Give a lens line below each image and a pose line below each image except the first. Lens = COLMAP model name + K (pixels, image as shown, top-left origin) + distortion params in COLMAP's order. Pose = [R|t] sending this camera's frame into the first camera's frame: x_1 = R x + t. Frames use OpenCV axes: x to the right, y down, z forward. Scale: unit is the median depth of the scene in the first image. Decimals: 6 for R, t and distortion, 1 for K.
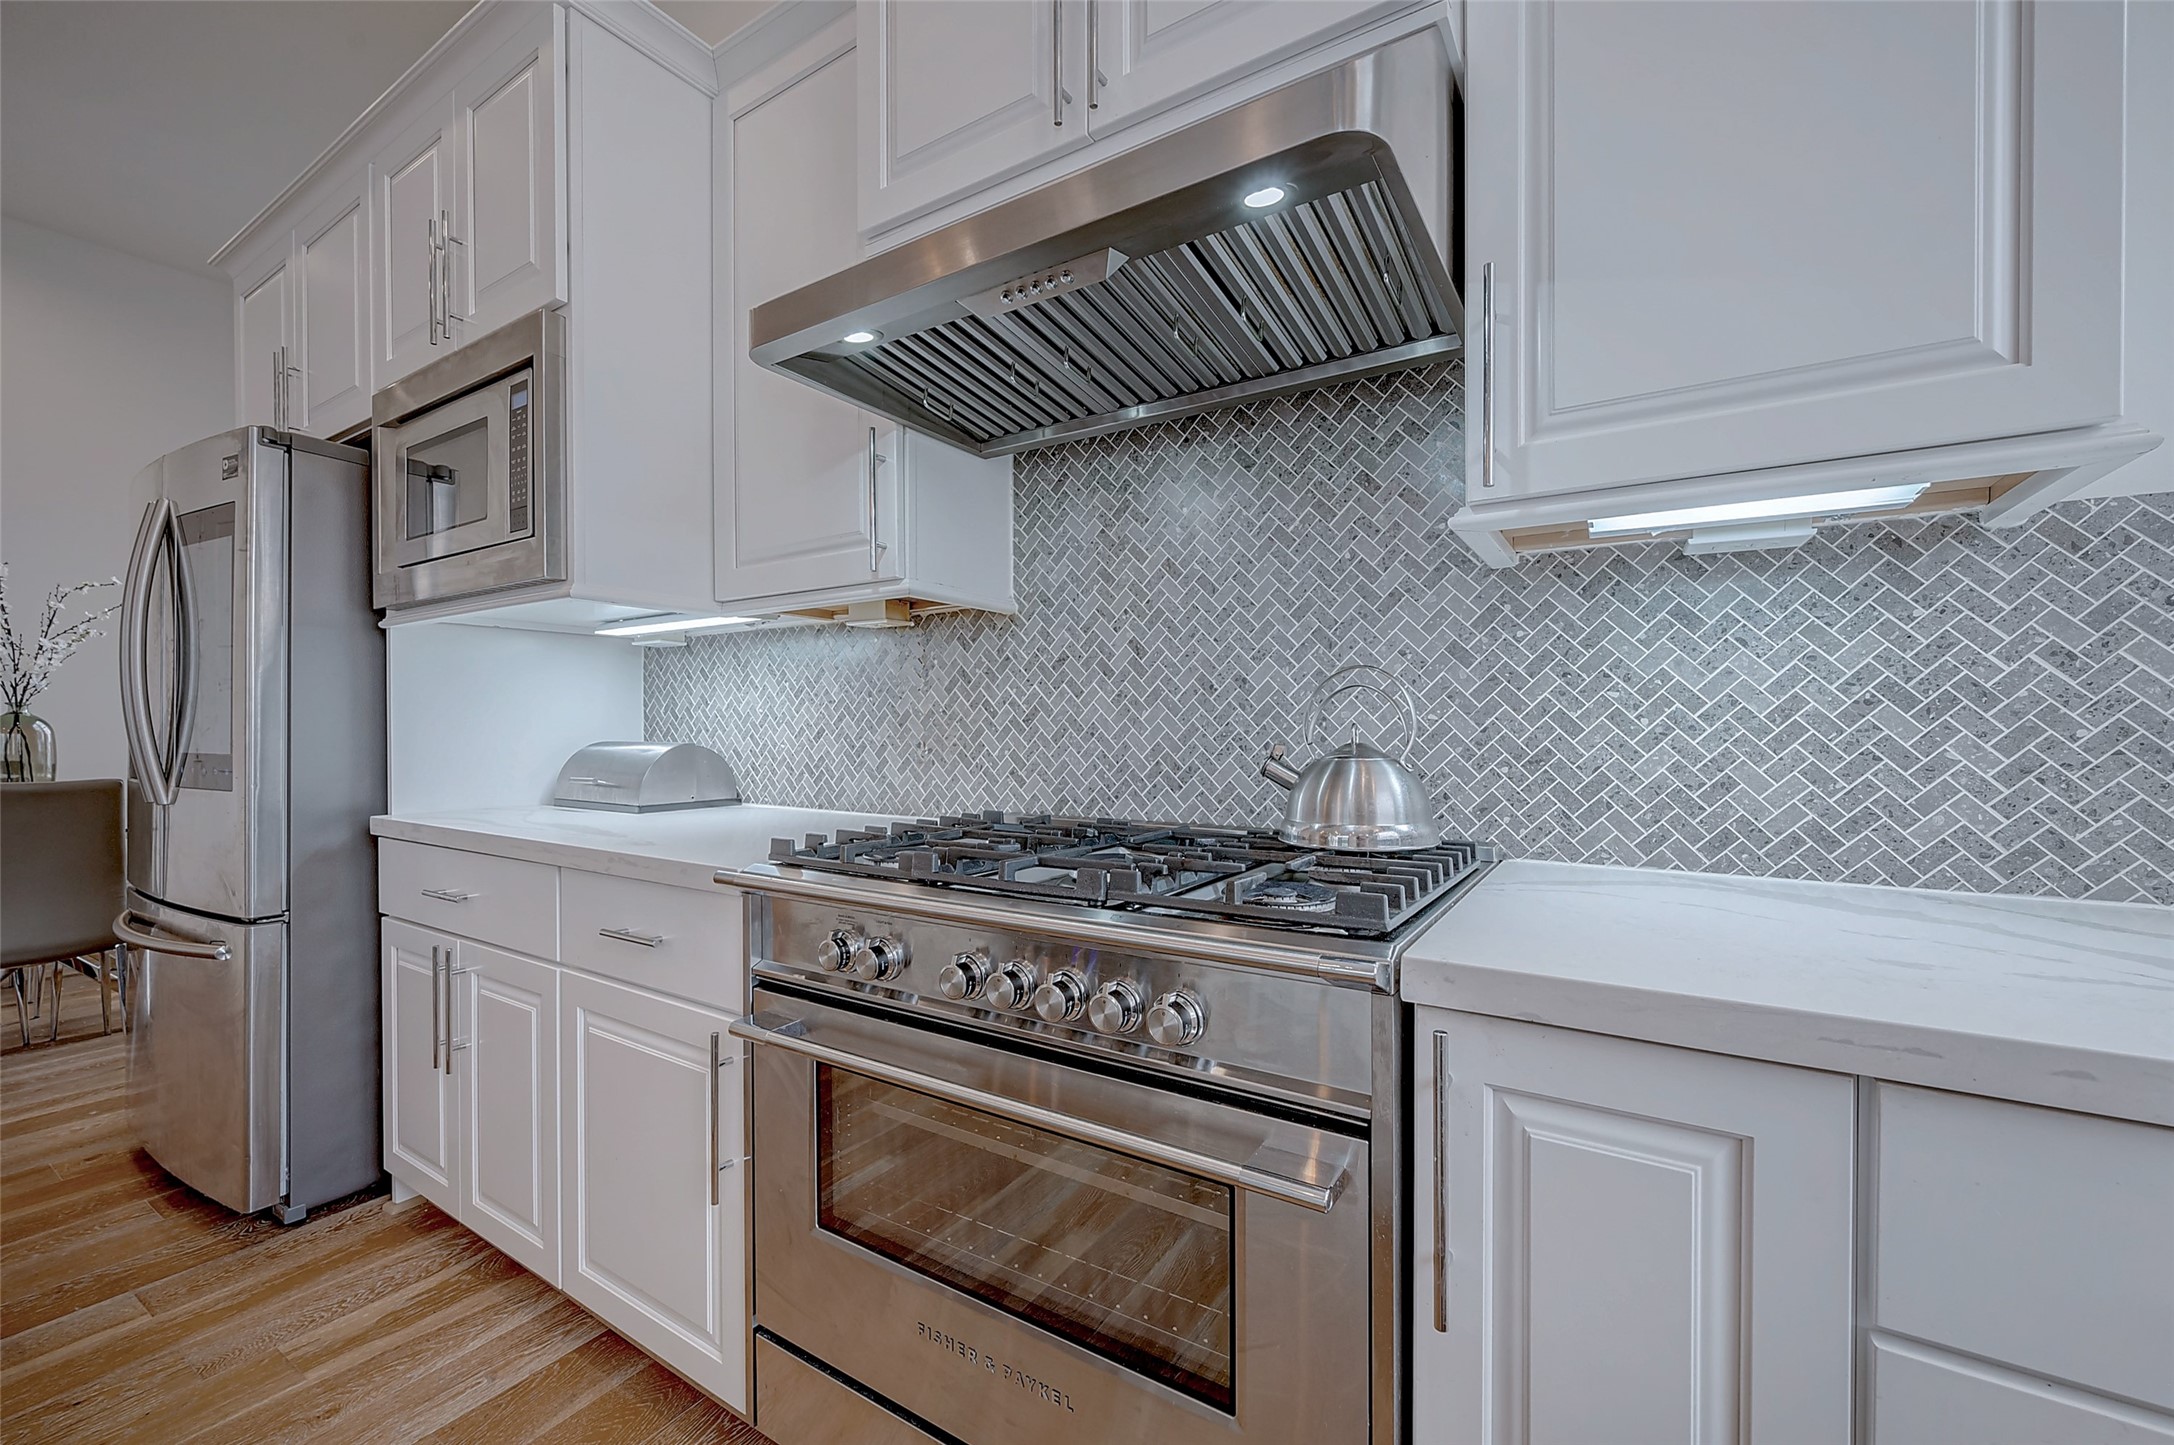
lens RADIAL K [[883.6, 0, 1084.6], [0, 883.6, 727.2], [0, 0, 1]] dist [0.000583, 0.000217]
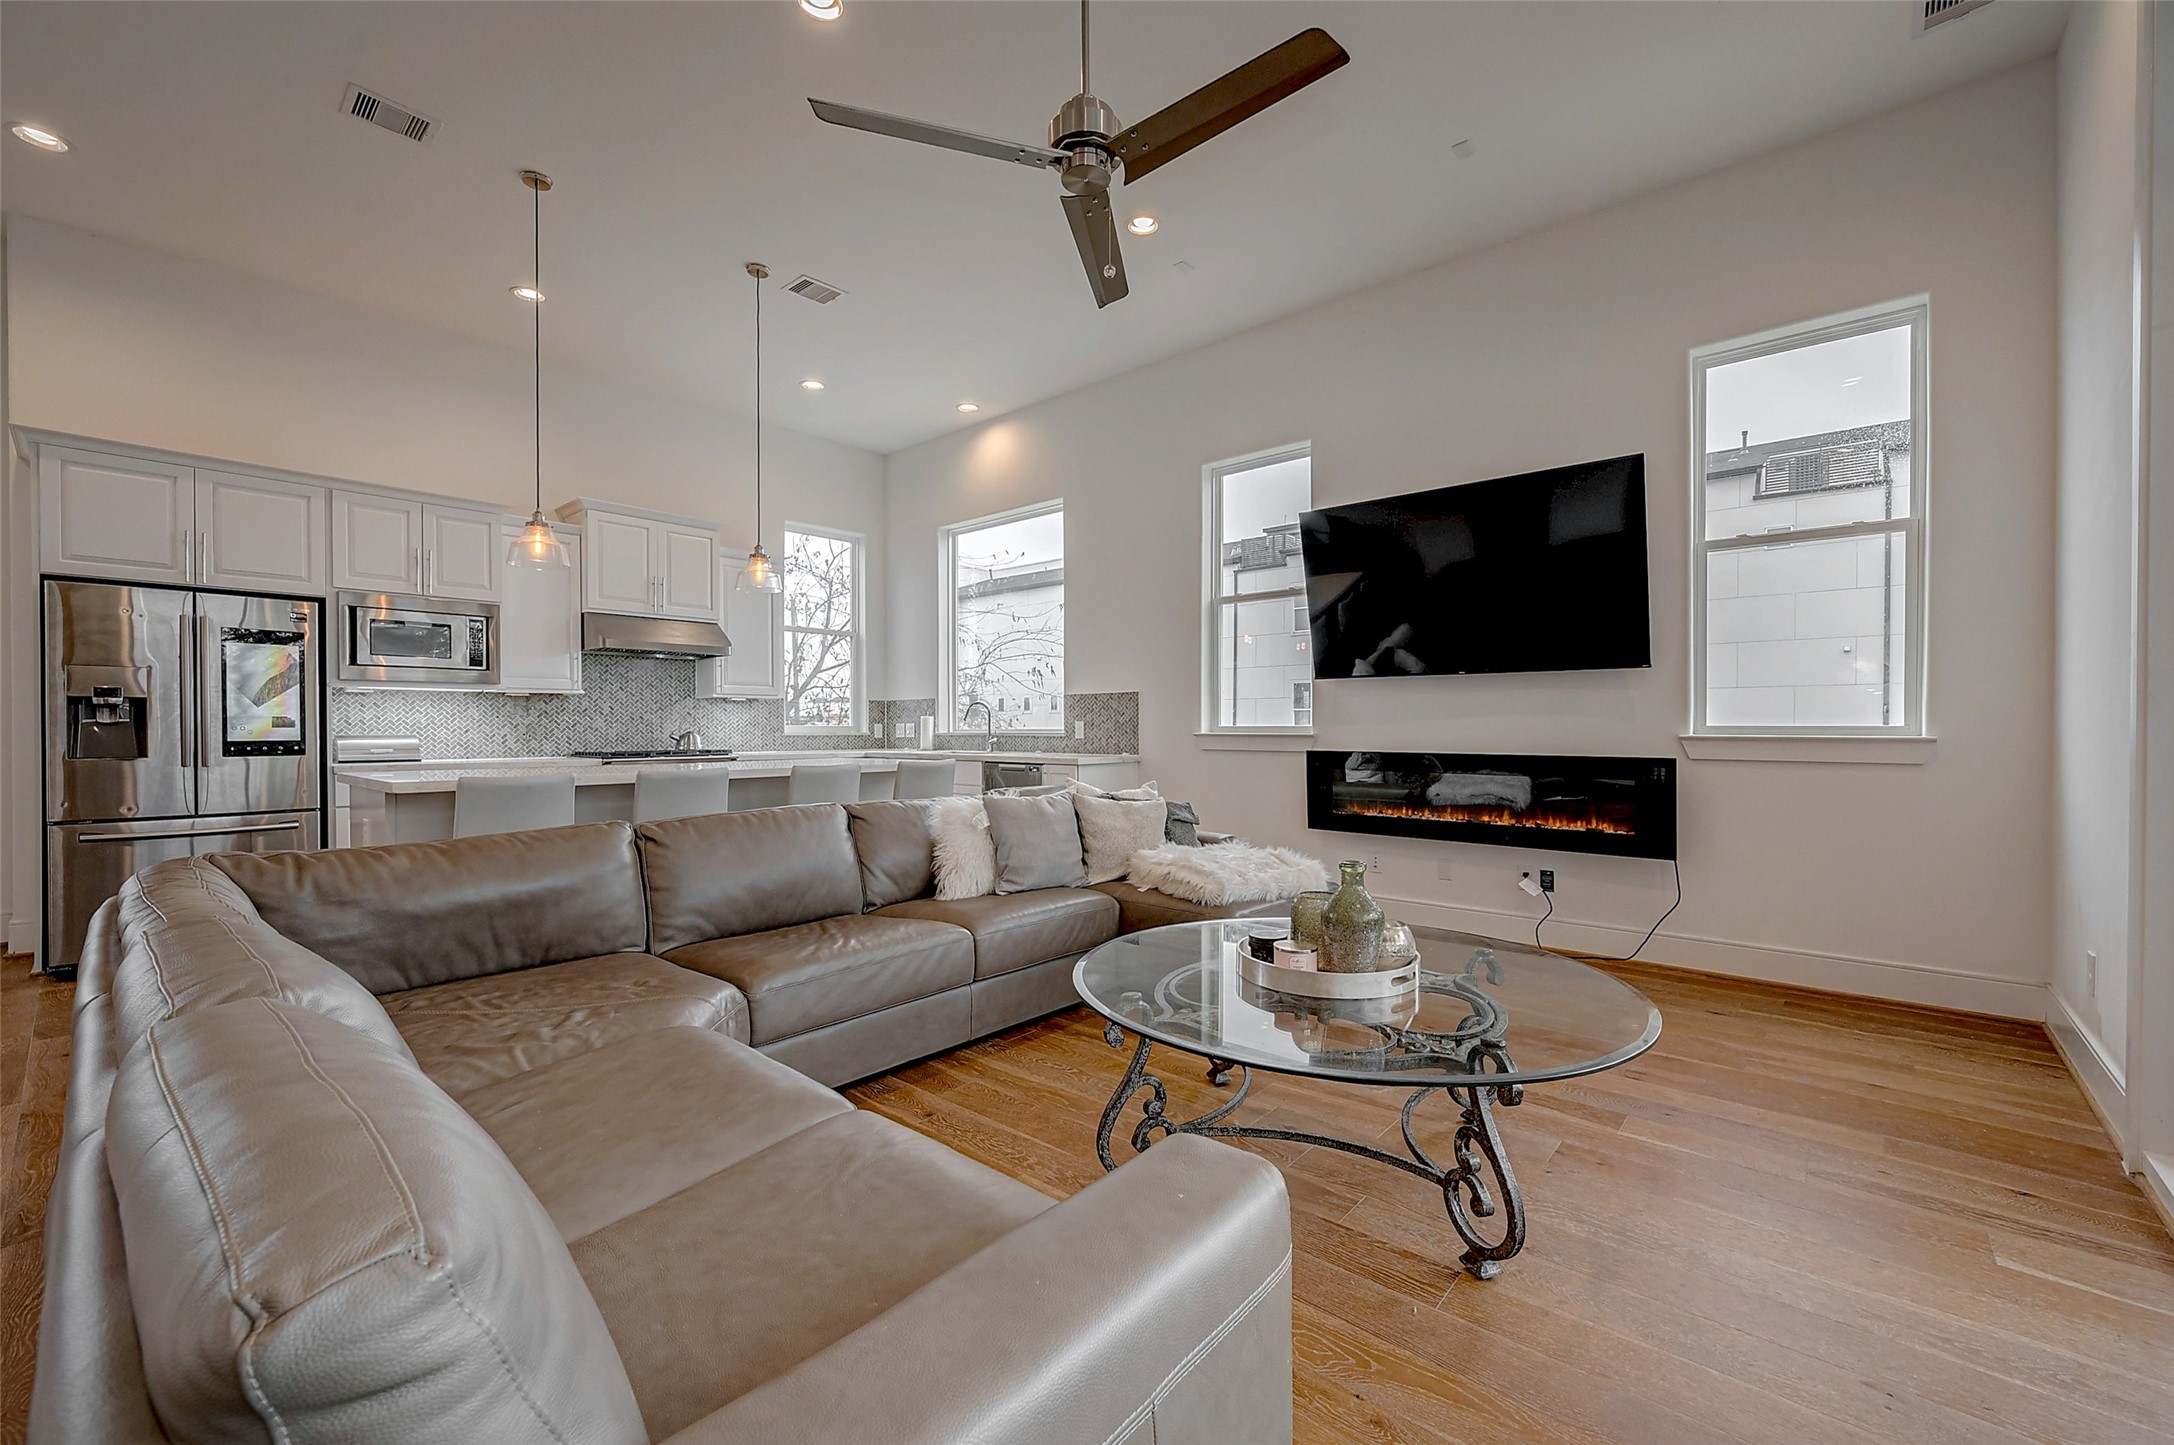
lens RADIAL K [[881.9, 0, 1097.7], [0, 881.9, 734.7], [0, 0, 1]] dist [-0.005380, 0.000068]
pose [[0.152257, -0.005309, 0.988327, -3.358631], [0.004618, 0.999978, 0.004660, 0.019029], [-0.988330, 0.003854, 0.152278, -1.656448]]
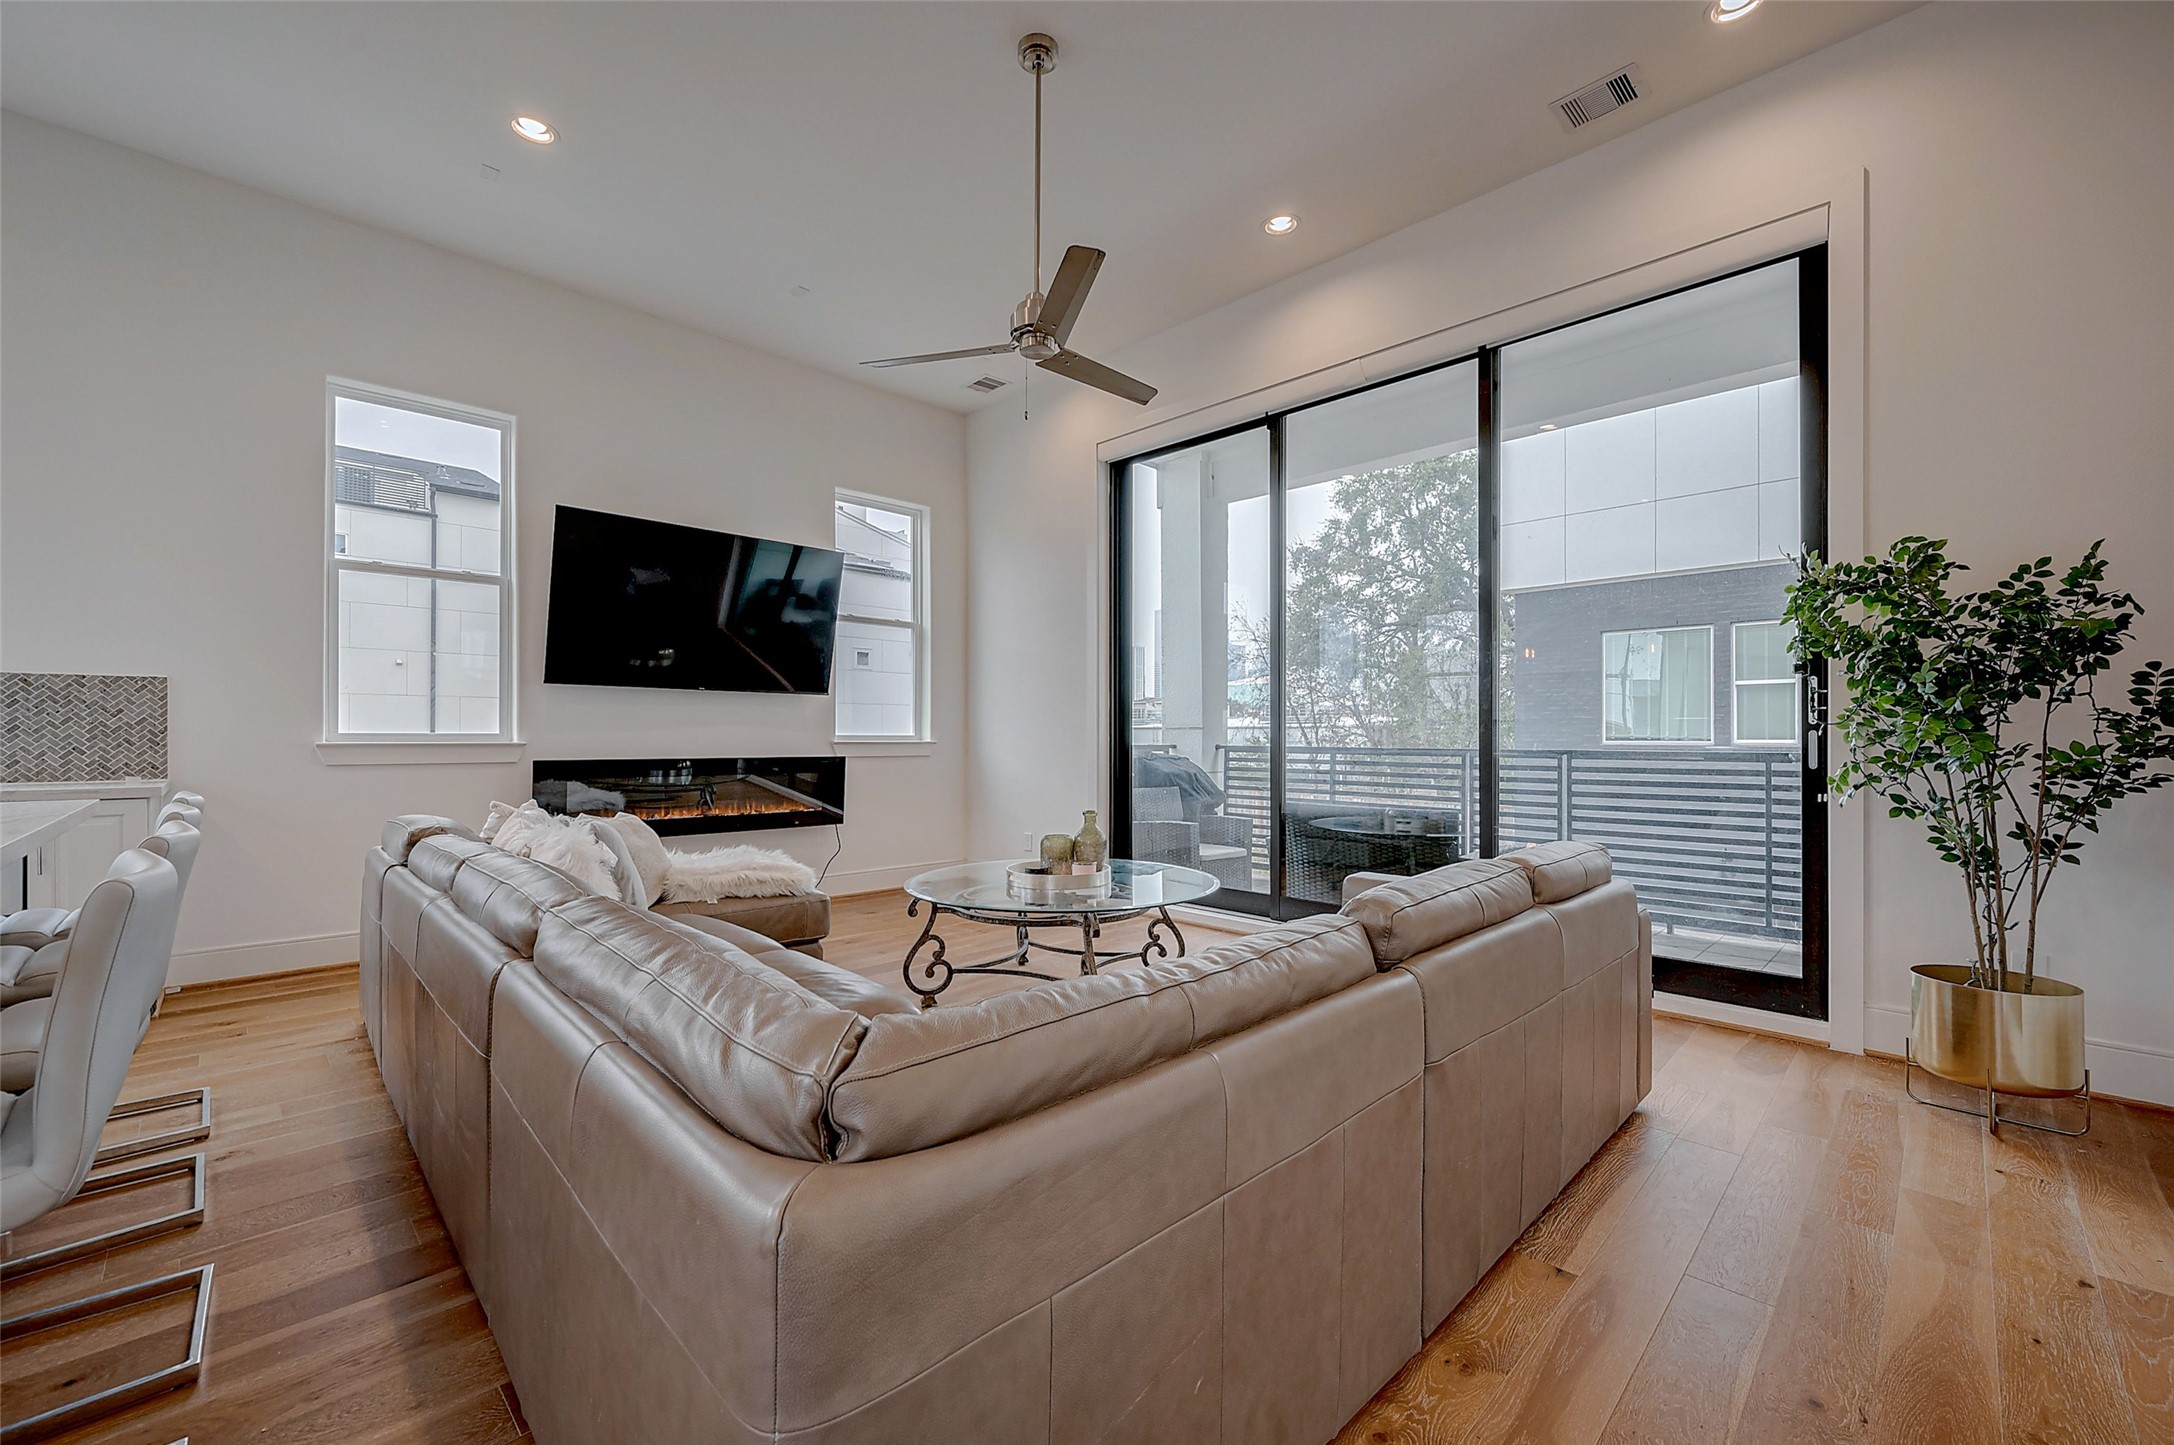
lens RADIAL K [[873.4, 0, 1093.1], [0, 873.4, 733.9], [0, 0, 1]] dist [0.001532, 0.000413]
pose [[-0.975644, 0.002328, 0.219346, -2.561998], [0.002690, 0.999995, 0.001353, 0.006739], [-0.219342, 0.001910, -0.975646, 0.418217]]
